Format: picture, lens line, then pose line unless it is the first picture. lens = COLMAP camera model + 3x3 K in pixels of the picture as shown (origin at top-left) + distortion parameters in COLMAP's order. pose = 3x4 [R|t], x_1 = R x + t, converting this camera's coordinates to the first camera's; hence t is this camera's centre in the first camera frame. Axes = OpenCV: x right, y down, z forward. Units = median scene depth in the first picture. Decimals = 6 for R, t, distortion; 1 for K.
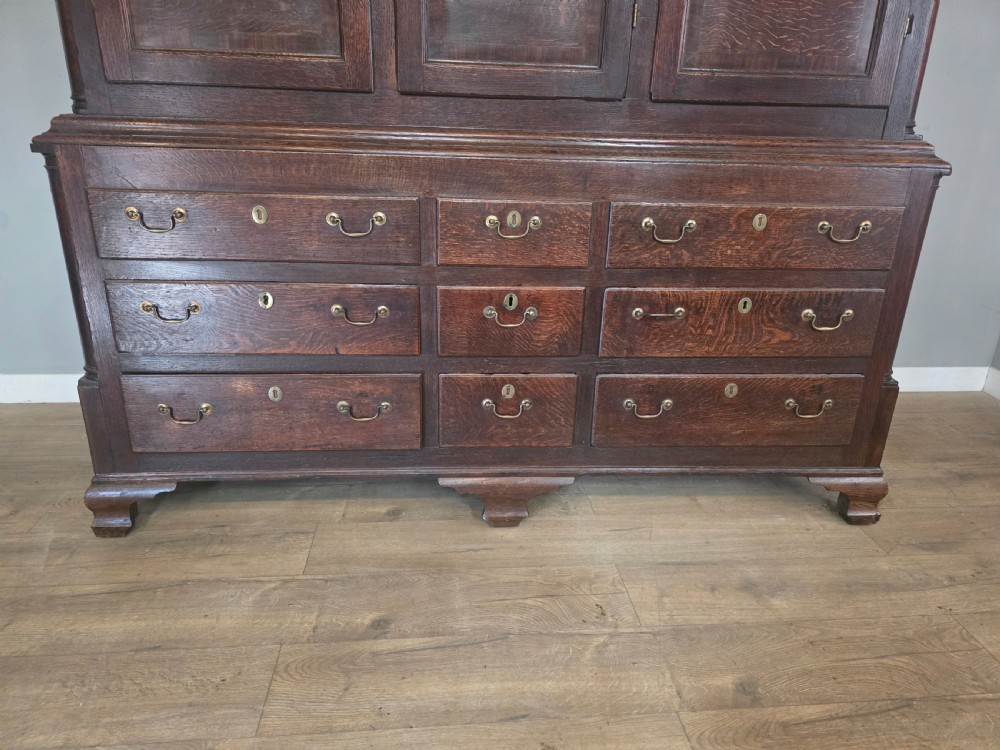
lens RADIAL K [[666.9, 0, 502.3], [0, 666.9, 373.6], [0, 0, 1]] dist [0.075936, -0.076870]
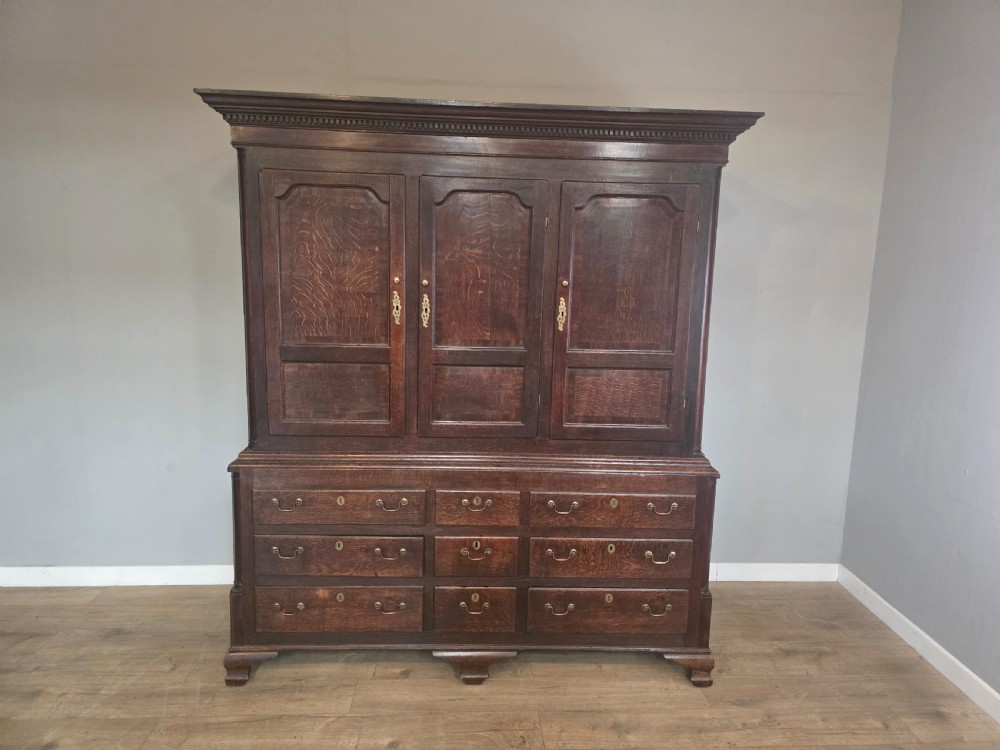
lens RADIAL K [[666.9, 0, 509.2], [0, 666.9, 364.4], [0, 0, 1]] dist [0.075936, -0.076870]
pose [[0.999427, 0.005019, -0.033472, 0.155780], [-0.011659, 0.979466, -0.201270, -0.219077], [0.031774, 0.201545, 0.978964, -0.819589]]
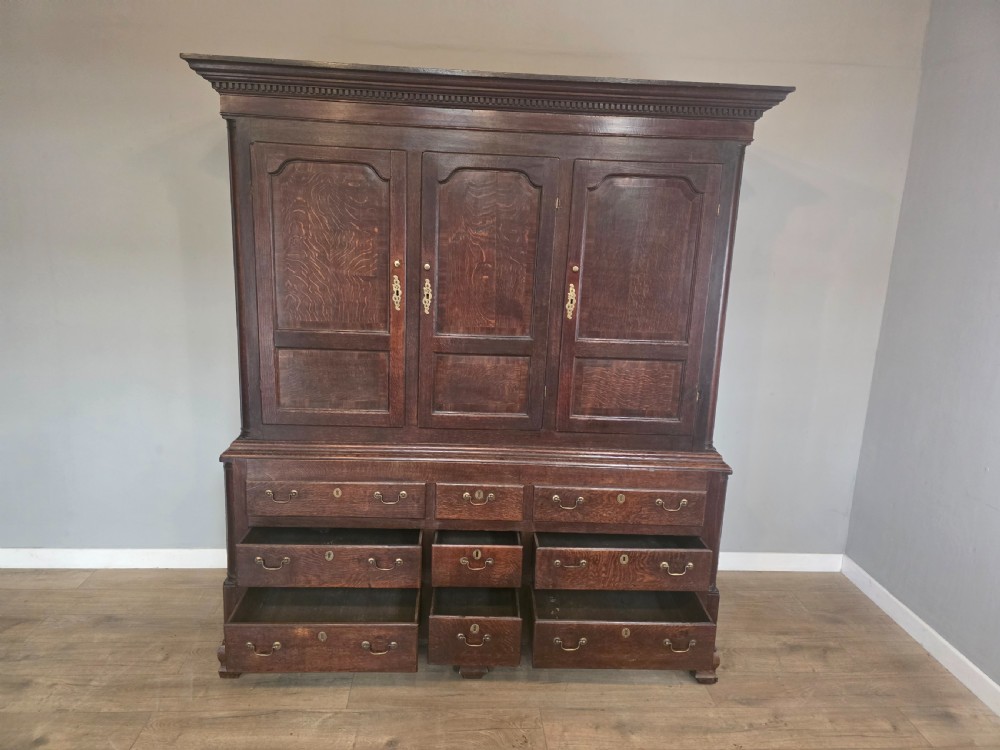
lens RADIAL K [[666.9, 0, 496.3], [0, 666.9, 365.5], [0, 0, 1]] dist [0.075936, -0.076870]
pose [[0.999234, 0.019177, -0.034118, 0.110245], [-0.024152, 0.988090, -0.151971, -0.286881], [0.030797, 0.152679, 0.987796, -0.748576]]
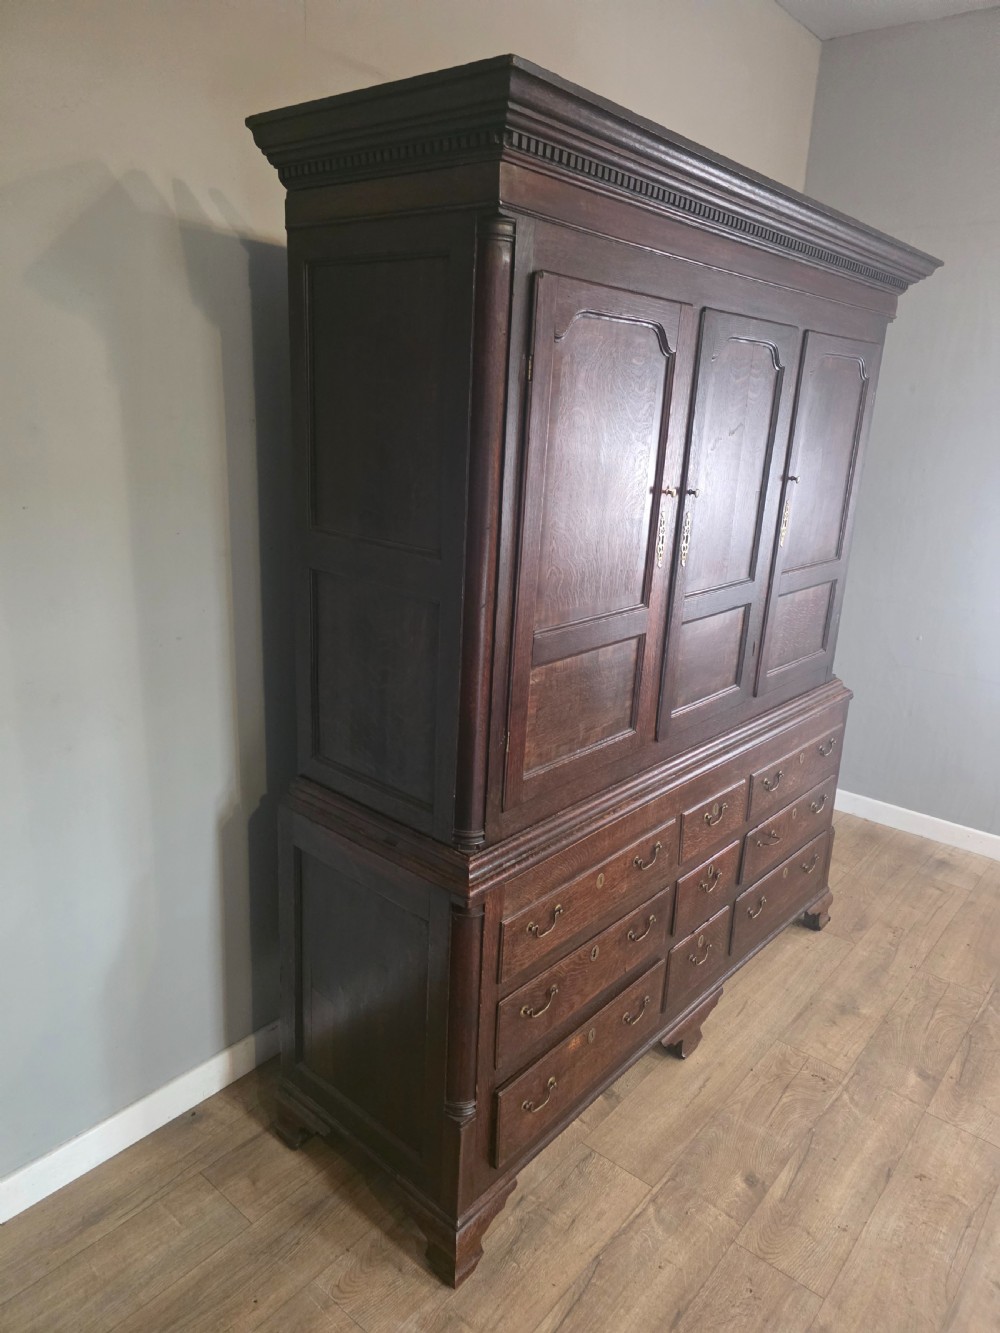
lens RADIAL K [[889.0, 0, 507.0], [0, 889.0, 664.4], [0, 0, 1]] dist [0.075936, -0.076870]
pose [[0.713606, -0.192693, 0.673525, -1.268737], [0.227343, 0.973092, 0.037526, -0.615328], [-0.662633, 0.126342, 0.738211, -0.009222]]
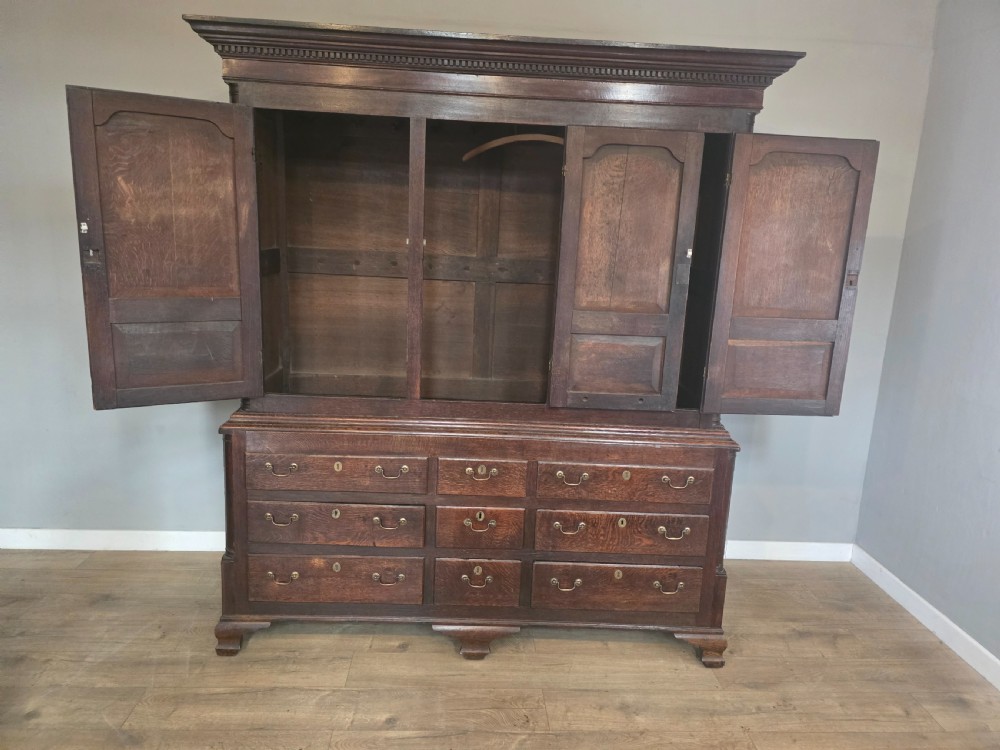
lens RADIAL K [[666.9, 0, 498.8], [0, 666.9, 365.3], [0, 0, 1]] dist [0.075936, -0.076870]
pose [[0.998817, 0.025442, -0.041429, 0.119253], [-0.031890, 0.986063, -0.163287, -0.207508], [0.036697, 0.164415, 0.985708, -0.708282]]
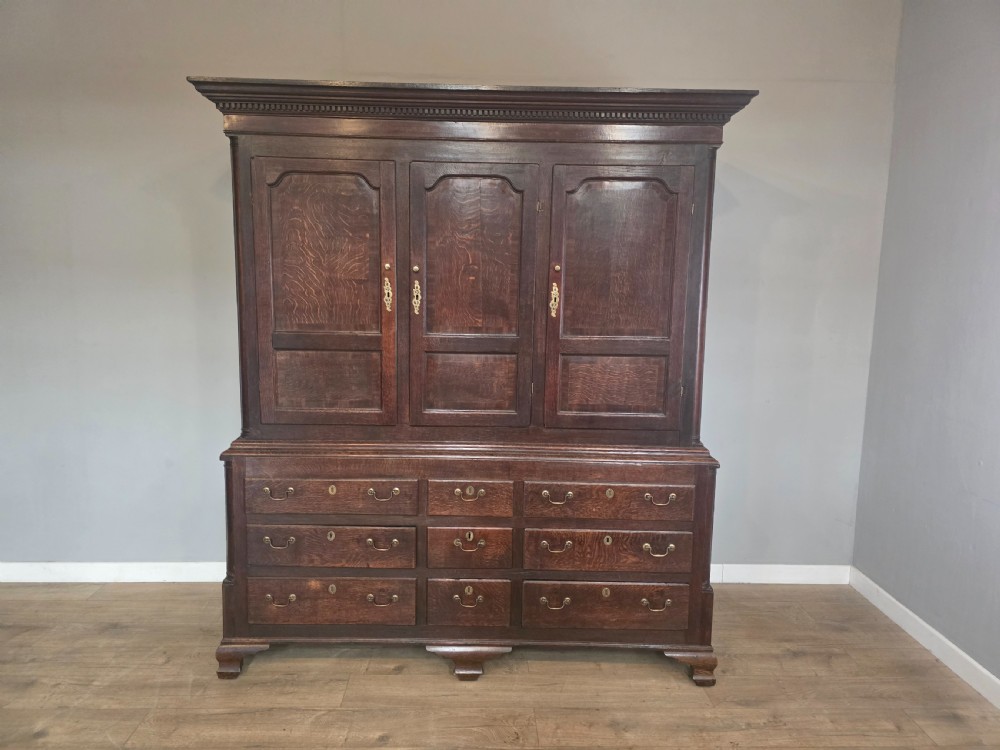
lens RADIAL K [[666.9, 0, 495.0], [0, 666.9, 364.5], [0, 0, 1]] dist [0.075936, -0.076870]
pose [[0.997489, -0.001473, -0.070803, 0.201563], [-0.014692, 0.973729, -0.227236, -0.147090], [0.069277, 0.227705, 0.971263, -0.777698]]
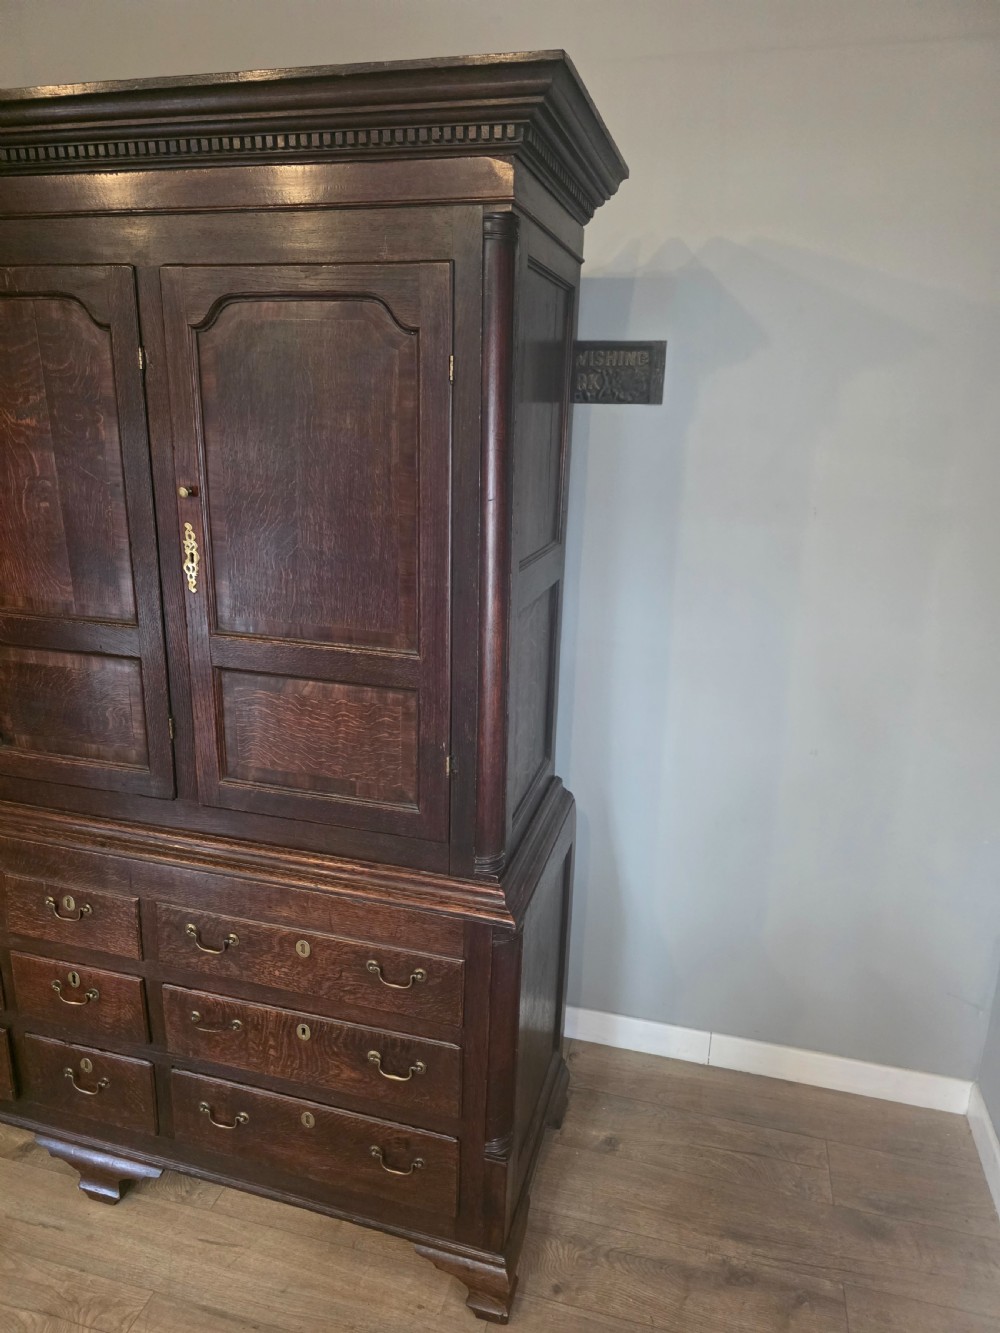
lens RADIAL K [[938.1, 0, 484.1], [0, 938.1, 668.5], [0, 0, 1]] dist [0.046089, -0.040413]
pose [[0.937812, 0.093440, -0.334332, 0.960852], [-0.120407, 0.990860, -0.060820, -0.529965], [0.325593, 0.097294, 0.940491, -0.119938]]
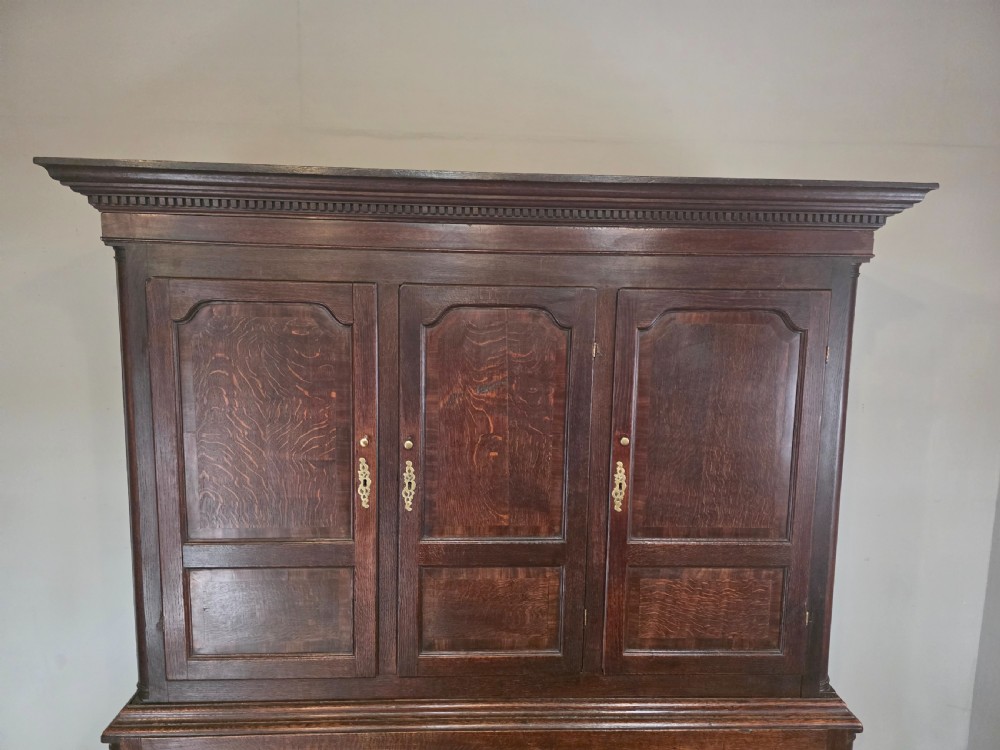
lens RADIAL K [[658.9, 0, 501.3], [0, 658.9, 372.3], [0, 0, 1]] dist [0.054227, -0.046050]
pose [[0.999551, -0.007264, -0.029081, 0.070436], [0.000100, 0.970993, -0.239106, -0.611992], [0.029974, 0.238996, 0.970558, -0.288297]]
